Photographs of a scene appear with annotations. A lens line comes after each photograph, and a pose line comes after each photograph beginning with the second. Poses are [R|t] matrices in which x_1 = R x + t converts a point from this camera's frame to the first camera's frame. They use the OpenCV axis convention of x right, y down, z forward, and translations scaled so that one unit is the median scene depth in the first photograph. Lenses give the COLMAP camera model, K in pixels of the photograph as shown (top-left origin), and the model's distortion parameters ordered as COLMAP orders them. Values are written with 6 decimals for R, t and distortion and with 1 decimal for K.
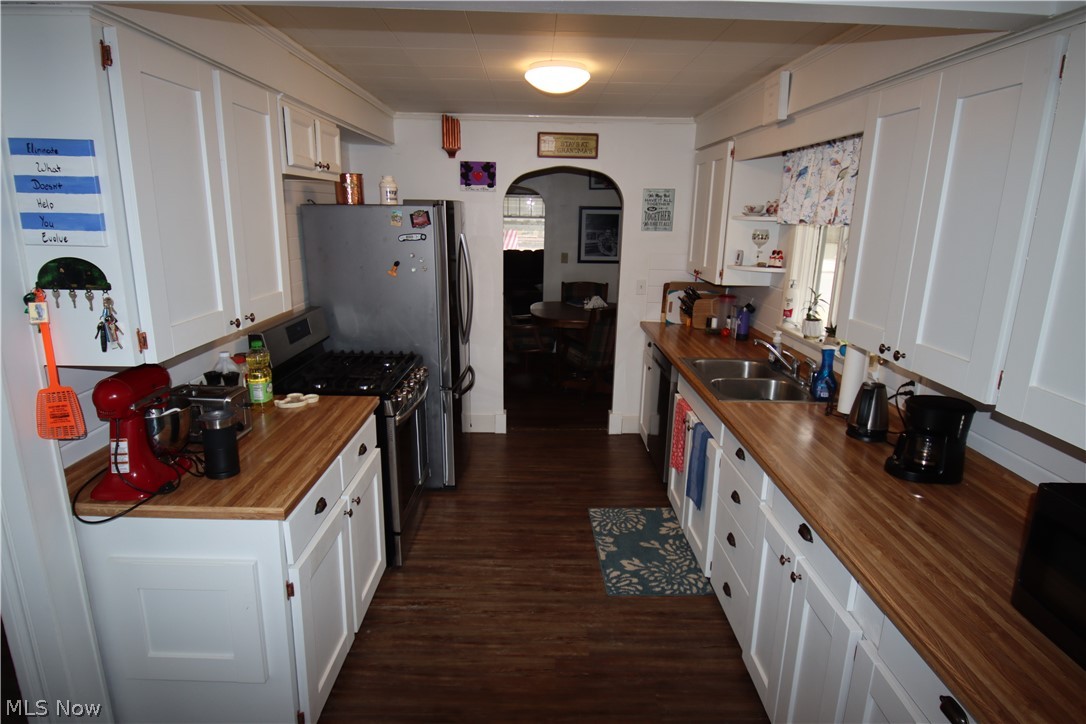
lens RADIAL K [[719.9, 0, 557.0], [0, 719.9, 353.8], [0, 0, 1]] dist [0.059125, -0.101057]
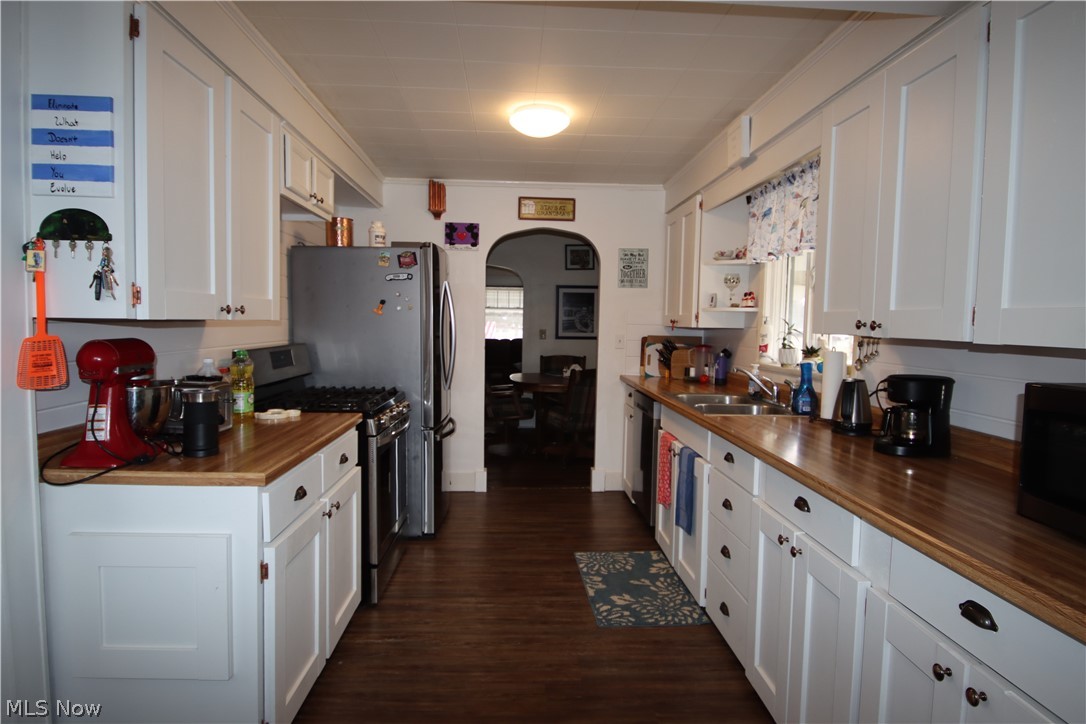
lens RADIAL K [[719.9, 0, 557.0], [0, 719.9, 353.8], [0, 0, 1]] dist [0.059125, -0.101057]
pose [[0.999064, -0.006598, 0.042758, -0.021429], [0.015746, 0.975980, -0.217290, 0.190636], [-0.040297, 0.217760, 0.975170, 0.009526]]
